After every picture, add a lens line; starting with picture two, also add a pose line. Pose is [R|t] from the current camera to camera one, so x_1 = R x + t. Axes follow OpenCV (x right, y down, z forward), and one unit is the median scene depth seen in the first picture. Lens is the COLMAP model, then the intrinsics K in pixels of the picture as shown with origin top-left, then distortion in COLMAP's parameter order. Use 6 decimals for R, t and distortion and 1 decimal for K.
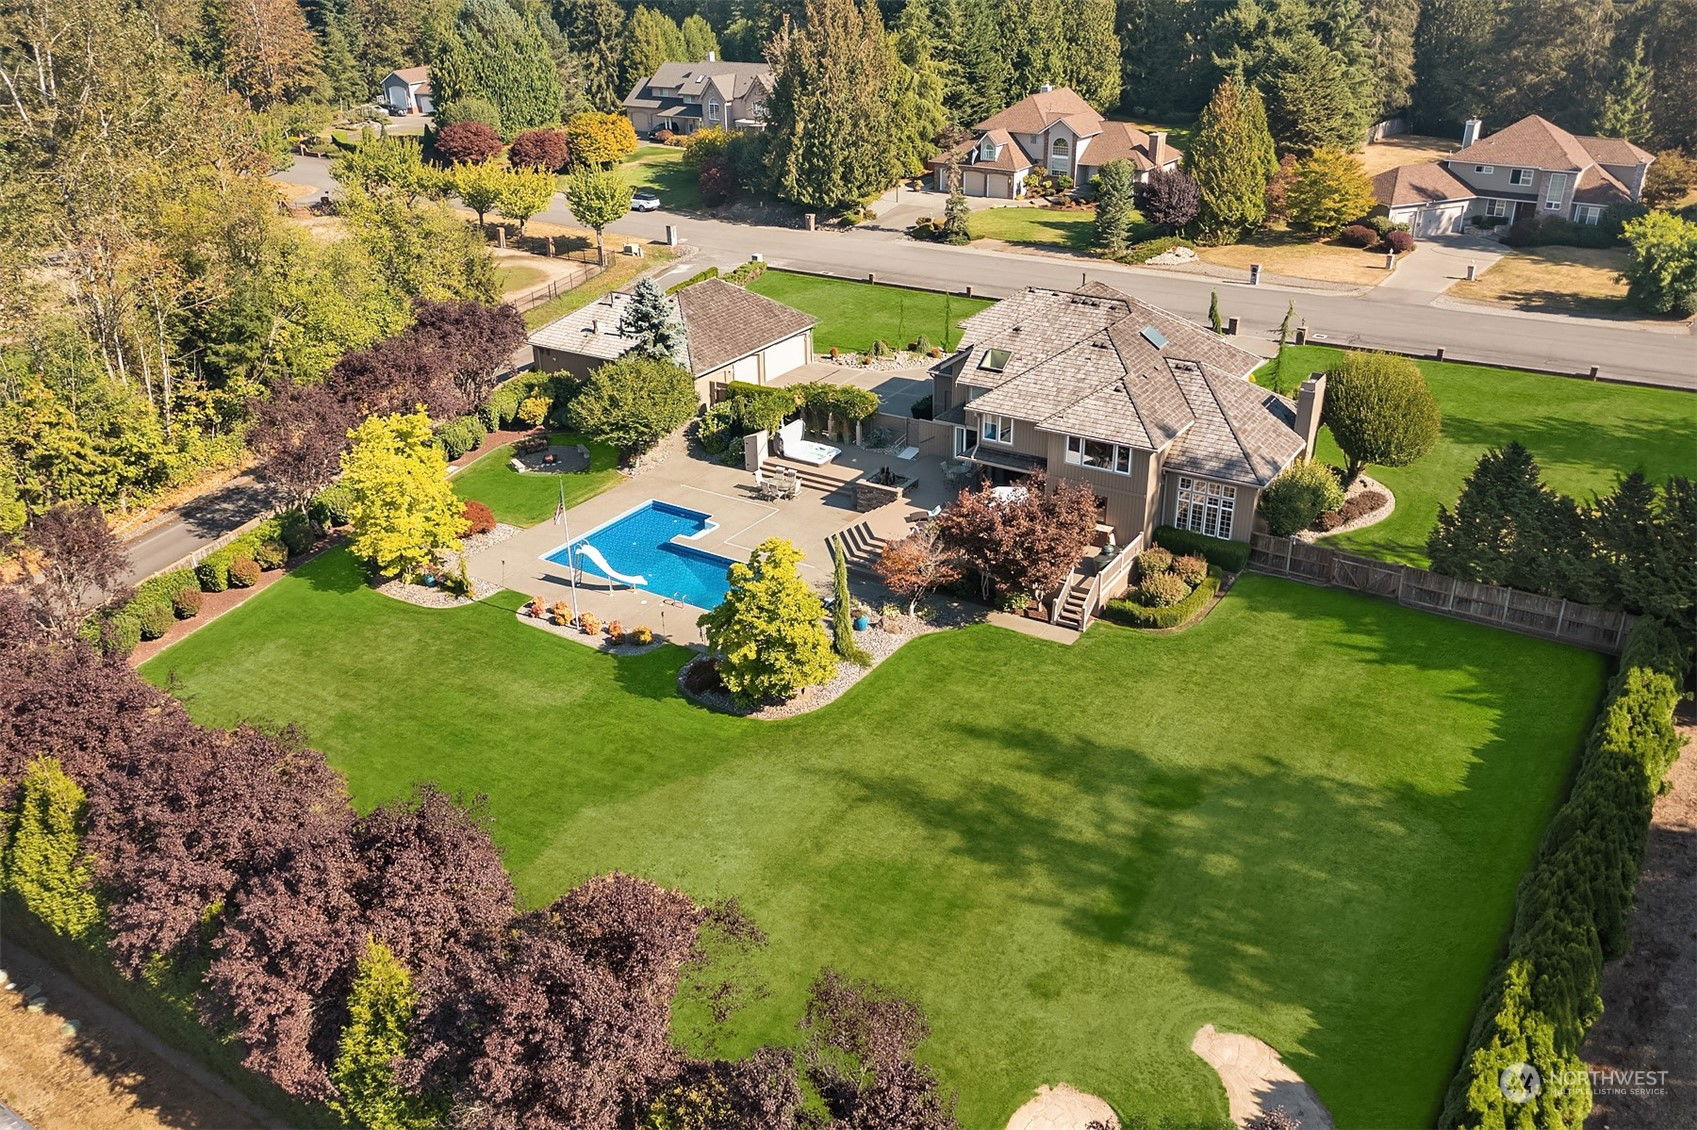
lens RADIAL K [[1357.6, 0, 848.5], [0, 1357.6, 565.0], [0, 0, 1]] dist [-0.031800, 0.070863]
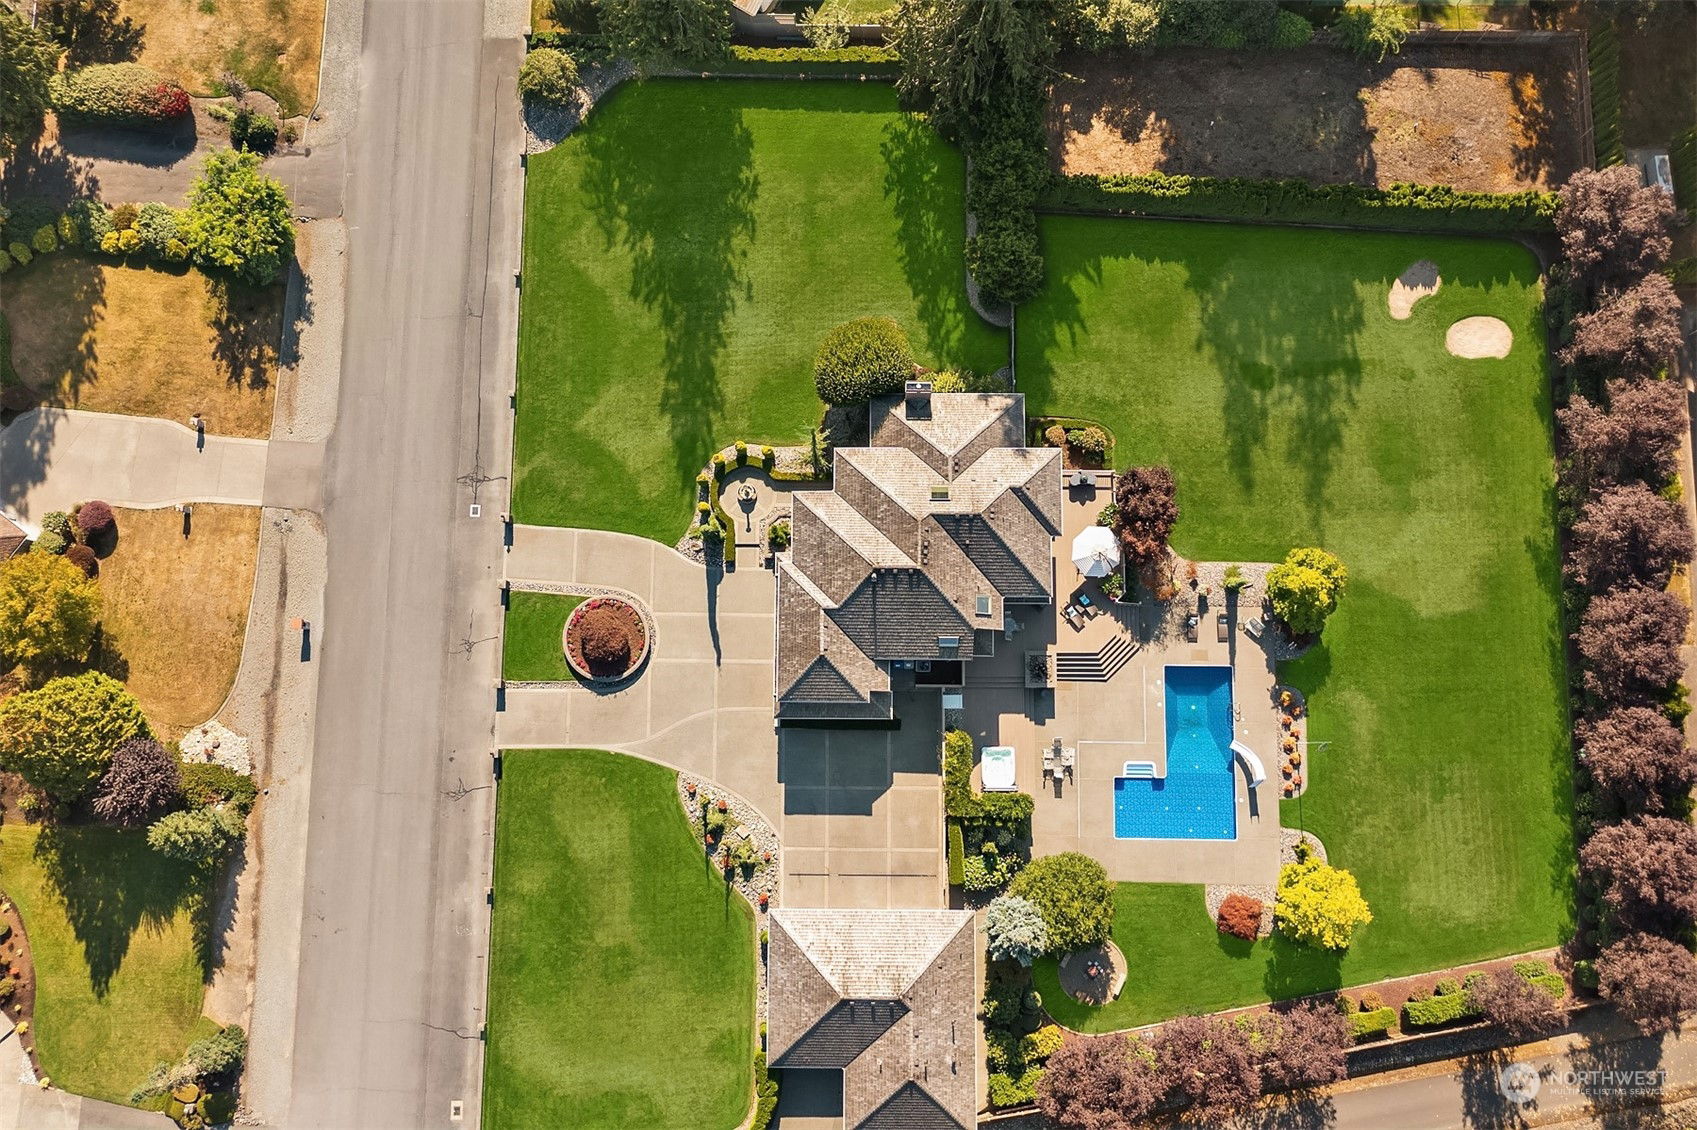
lens RADIAL K [[1357.6, 0, 848.5], [0, 1357.6, 565.0], [0, 0, 1]] dist [-0.031800, 0.070863]
pose [[-0.526651, -0.828598, 0.189903, -0.069630], [0.402270, -0.046121, 0.914359, -2.112065], [-0.748877, 0.557941, 0.357610, 0.946465]]
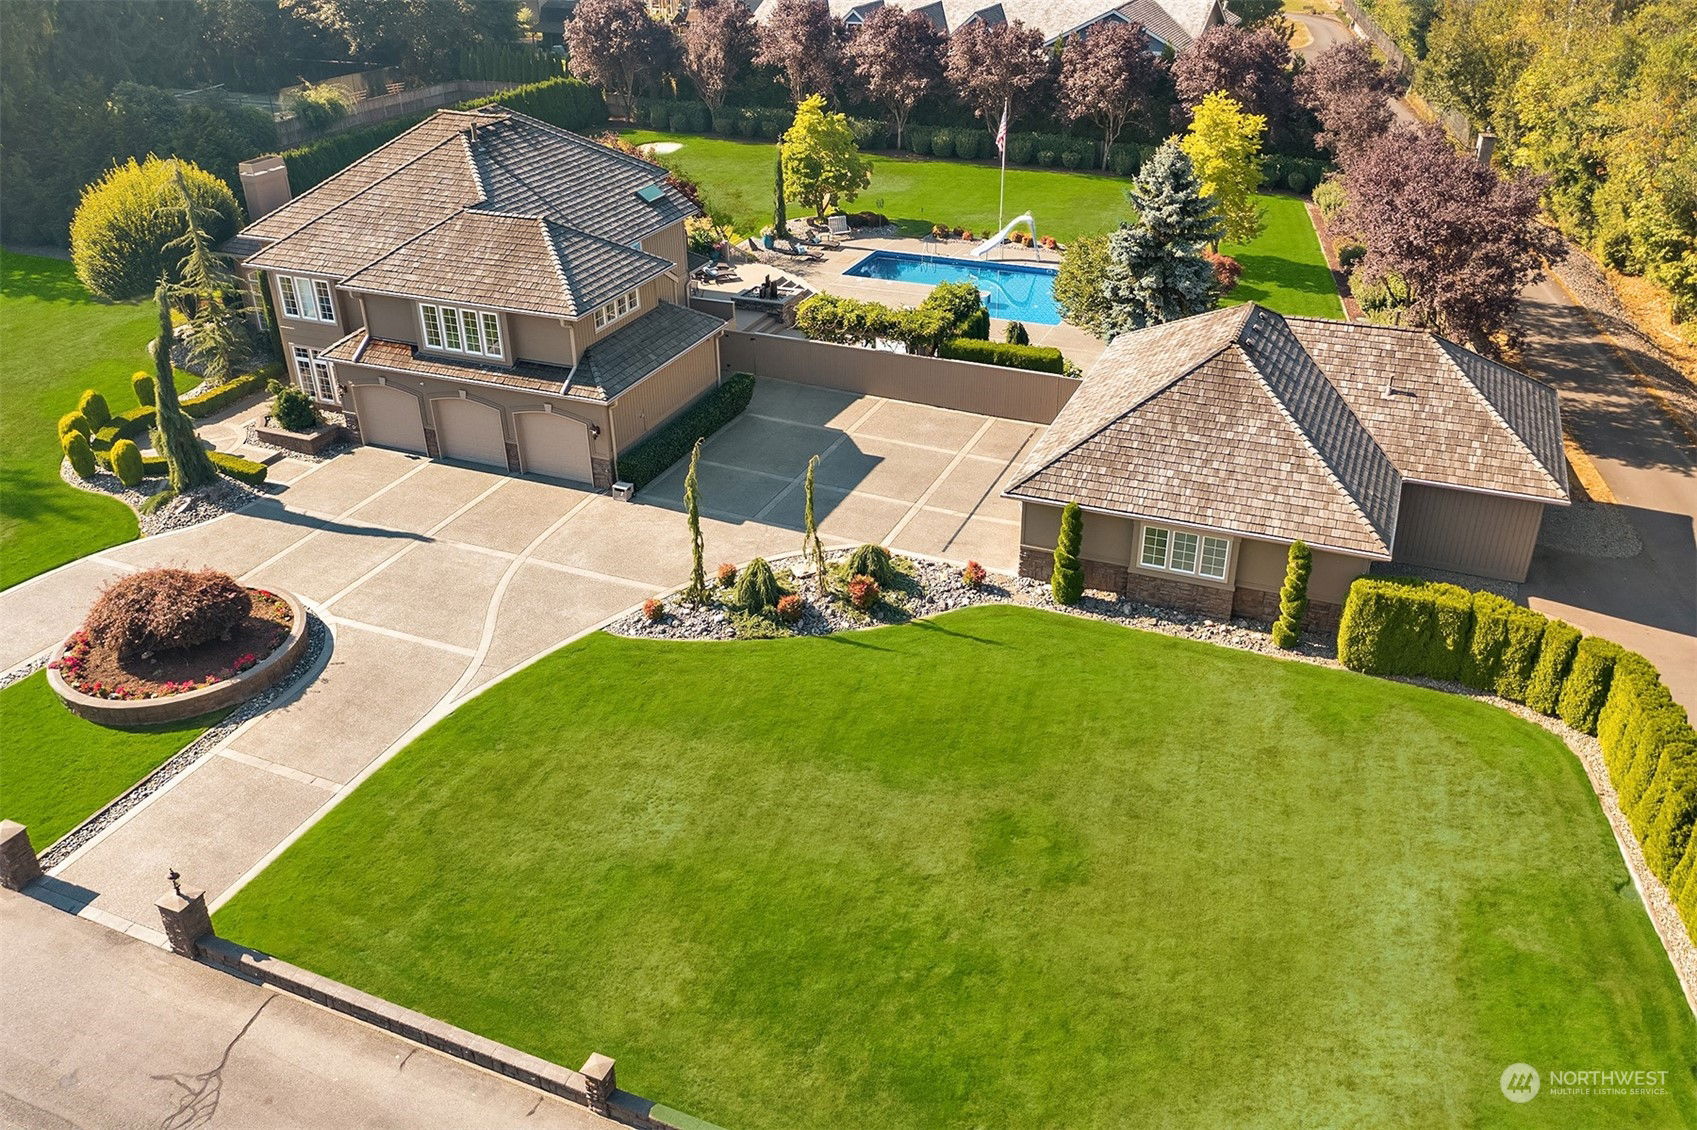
lens RADIAL K [[1357.6, 0, 848.5], [0, 1357.6, 565.0], [0, 0, 1]] dist [-0.031800, 0.070863]
pose [[-0.986180, 0.110156, -0.123750, 0.152765], [-0.035386, 0.589660, 0.806876, -0.991777], [0.161853, 0.800104, -0.577613, 2.537627]]
